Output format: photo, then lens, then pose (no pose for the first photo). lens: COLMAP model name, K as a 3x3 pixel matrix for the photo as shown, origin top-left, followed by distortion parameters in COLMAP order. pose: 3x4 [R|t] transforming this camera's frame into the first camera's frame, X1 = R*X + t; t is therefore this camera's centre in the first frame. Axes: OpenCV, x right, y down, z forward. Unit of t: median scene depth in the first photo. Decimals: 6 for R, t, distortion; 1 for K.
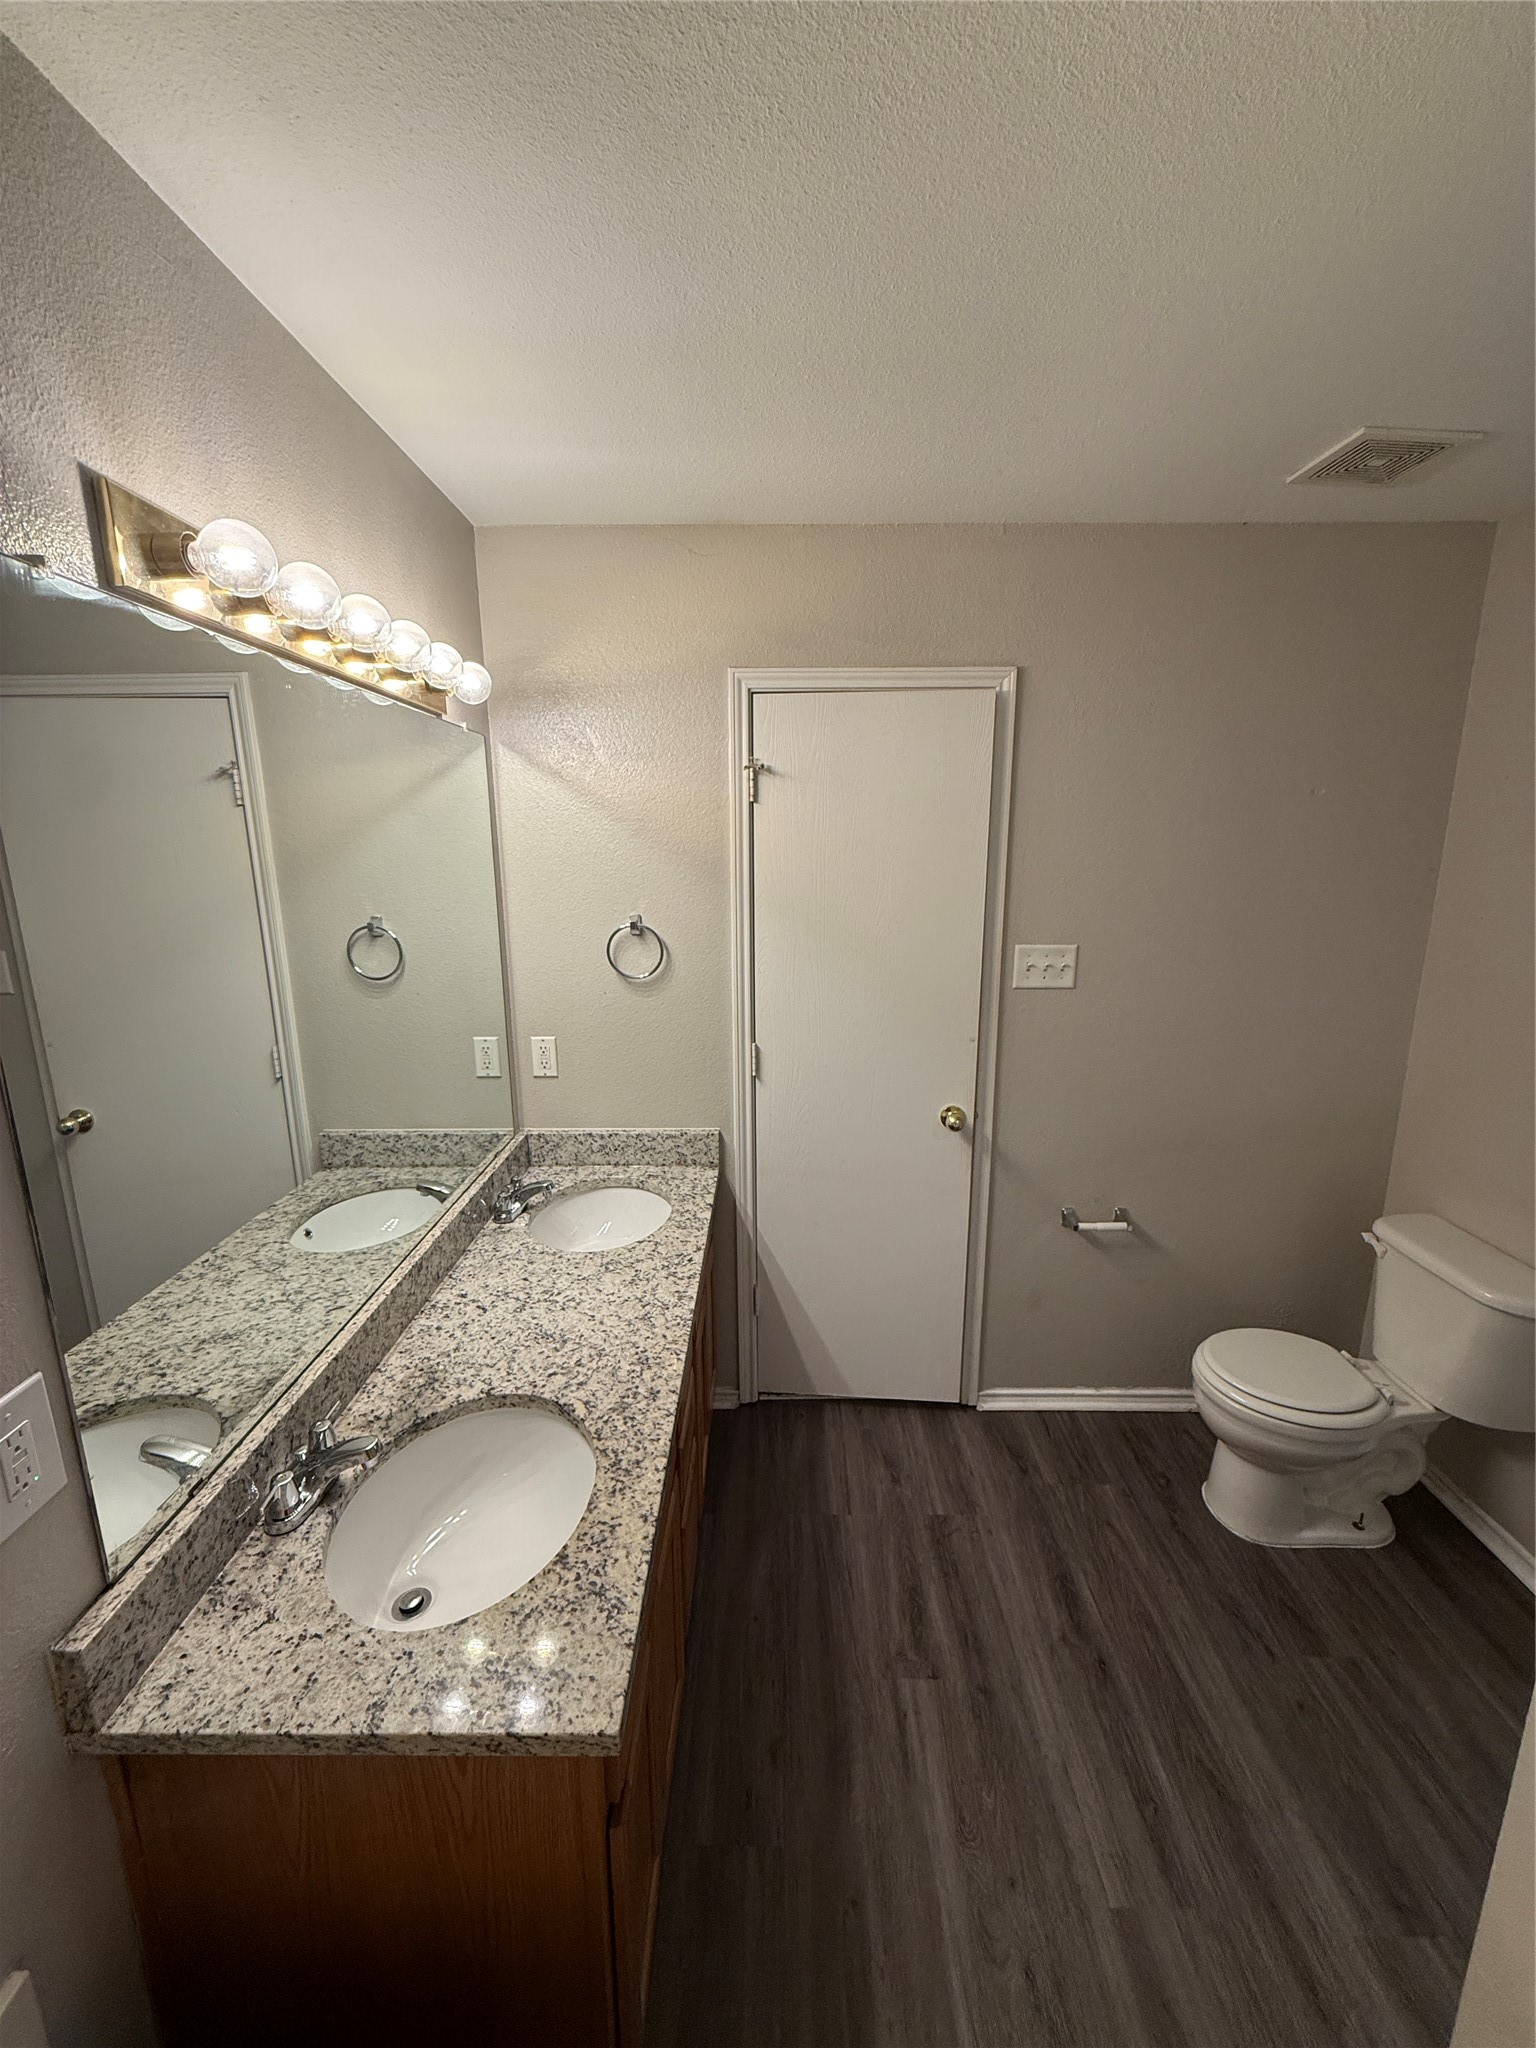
lens RADIAL K [[818.2, 0, 768.0], [0, 818.2, 1024.0], [0, 0, 1]] dist [-0.000020, 0.000149]
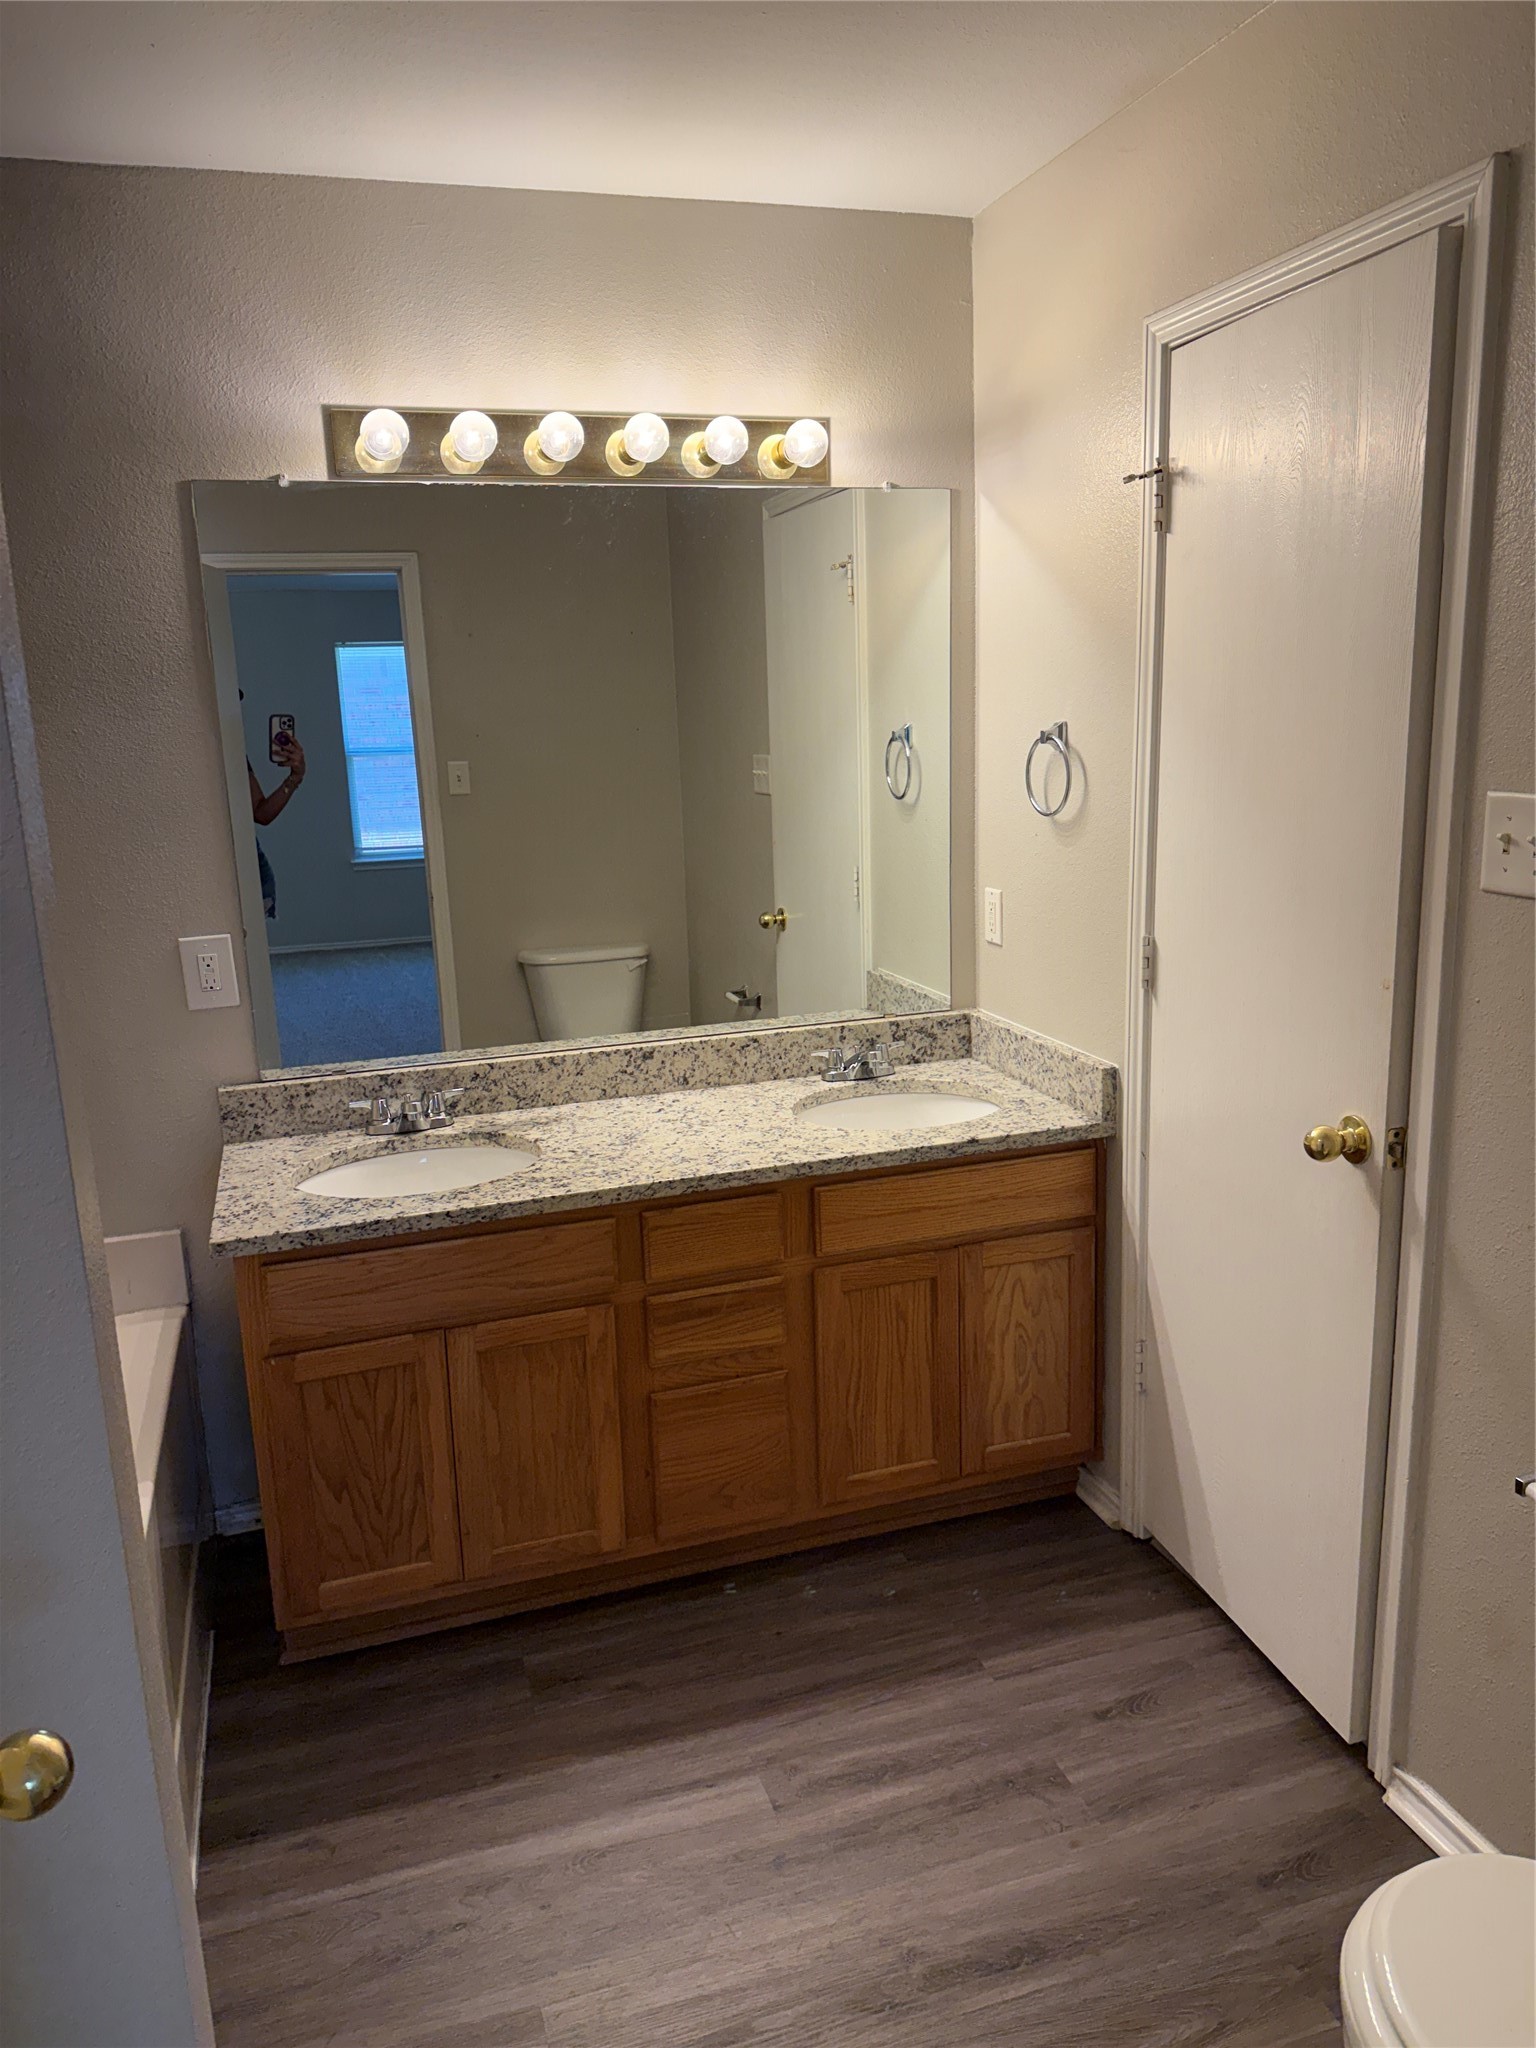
lens RADIAL K [[1419.3, 0, 768.0], [0, 1419.3, 1024.0], [0, 0, 1]] dist [0.143164, -0.210837]
pose [[0.313247, 0.195872, -0.929253, 1.196748], [-0.169227, 0.974351, 0.148333, -0.030691], [0.934472, 0.110790, 0.338359, 0.496062]]
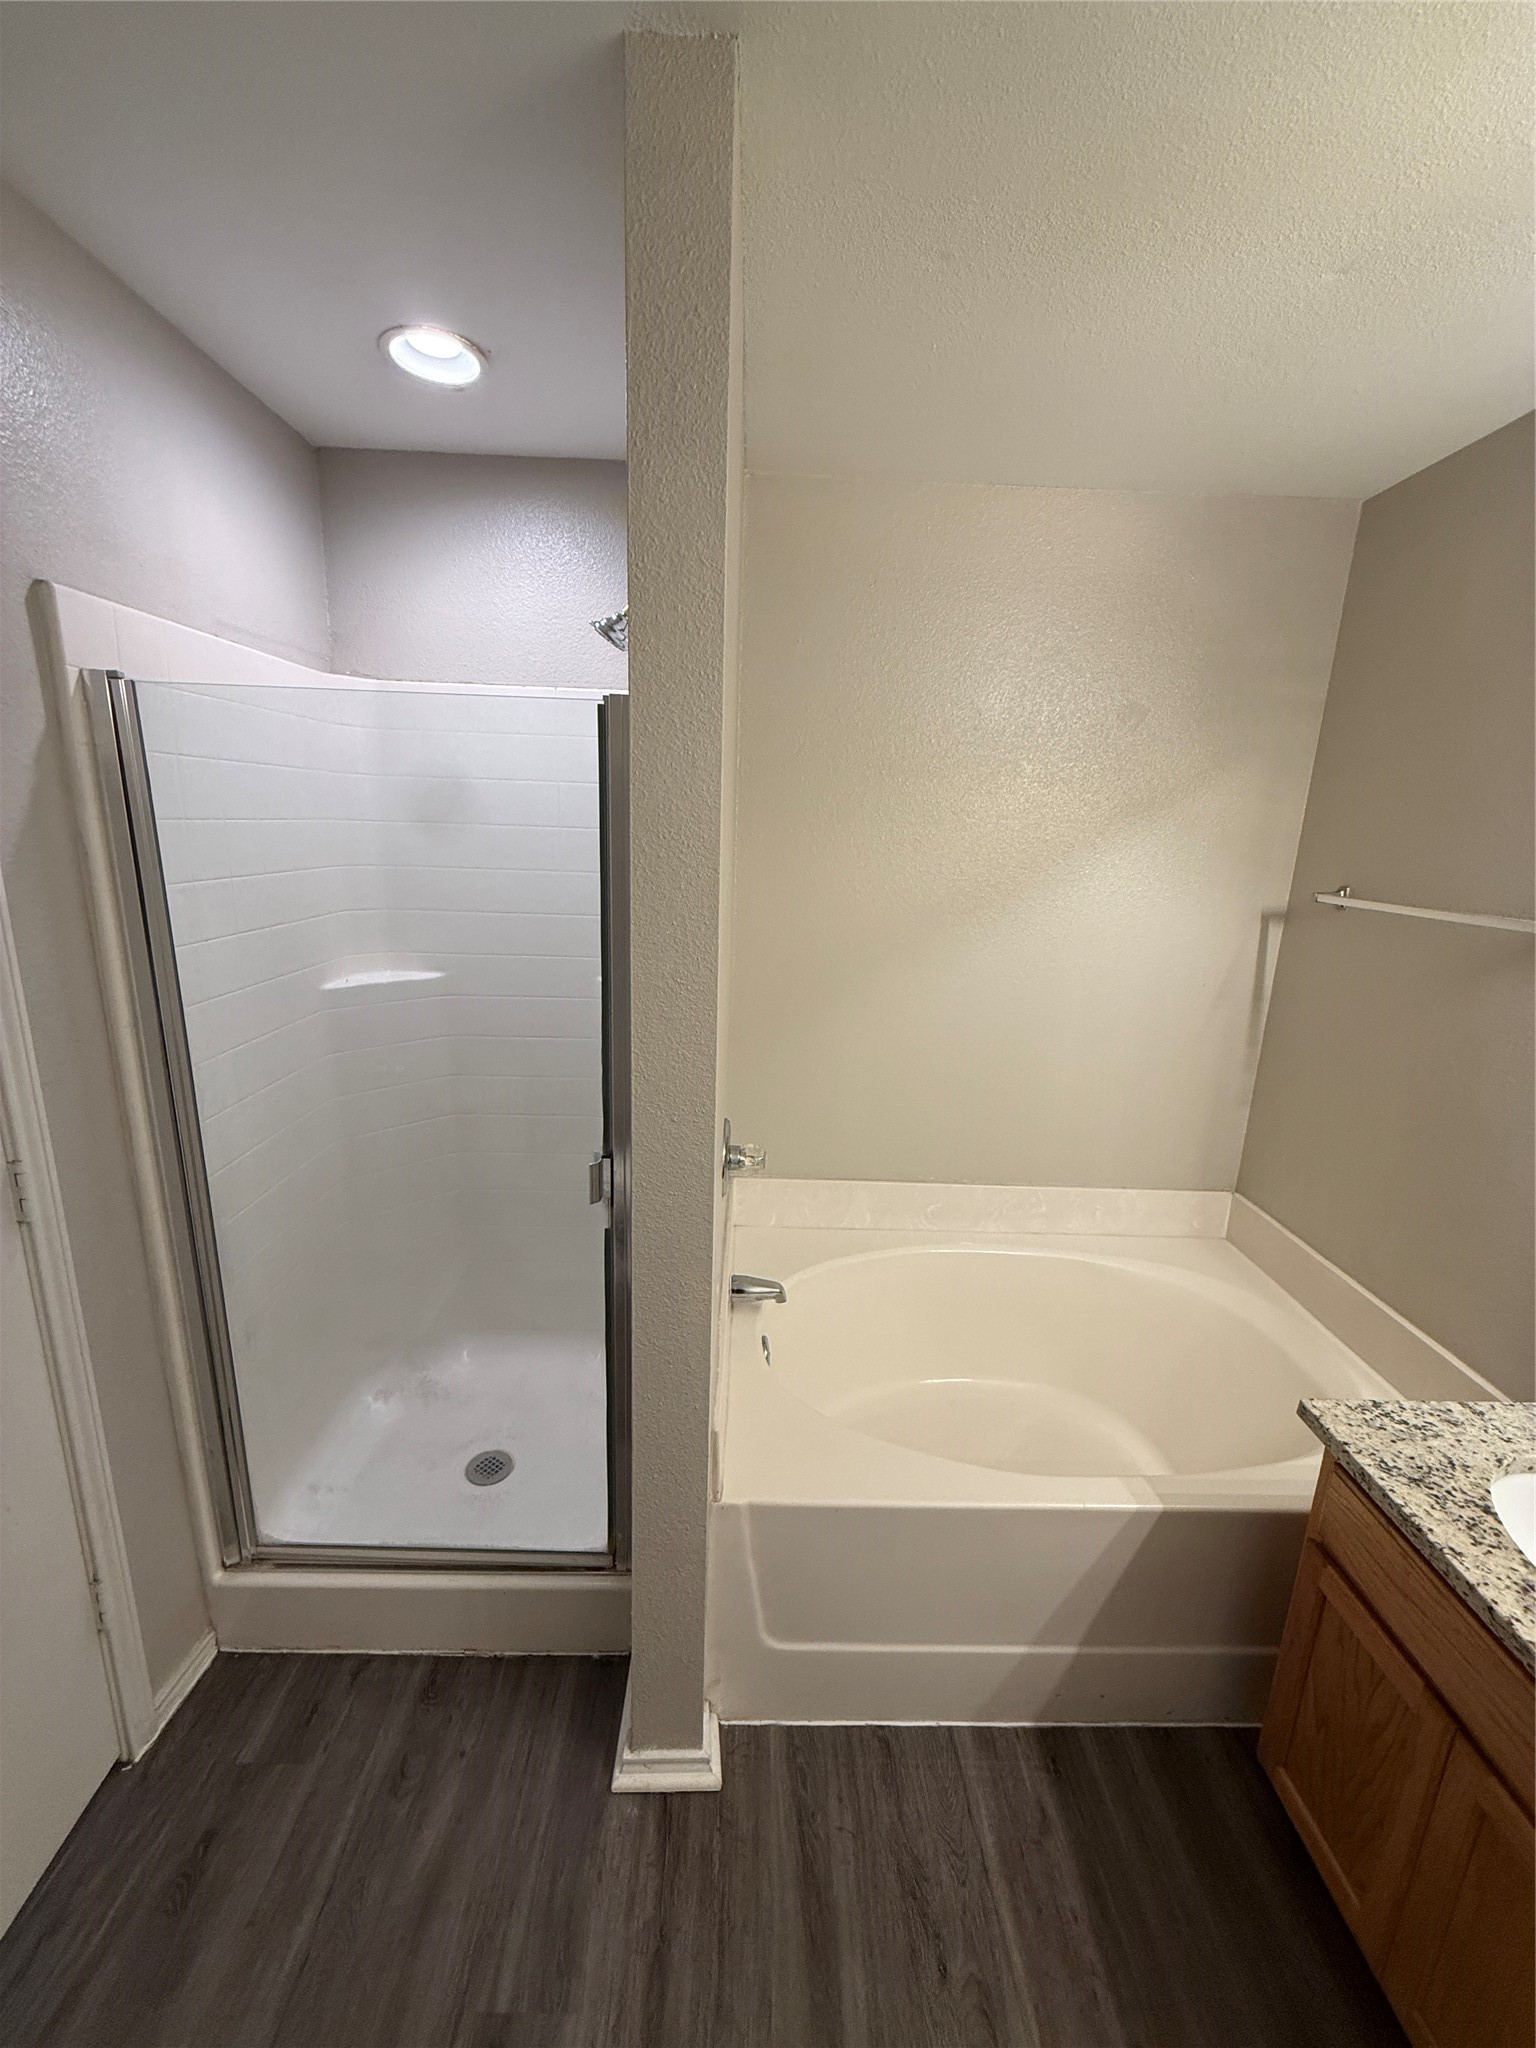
lens RADIAL K [[818.2, 0, 768.0], [0, 818.2, 1024.0], [0, 0, 1]] dist [-0.000020, 0.000149]
pose [[-0.999230, -0.028539, -0.026941, 0.424695], [-0.037449, 0.898698, 0.436967, -0.190673], [0.011742, 0.437639, -0.899074, 1.002031]]
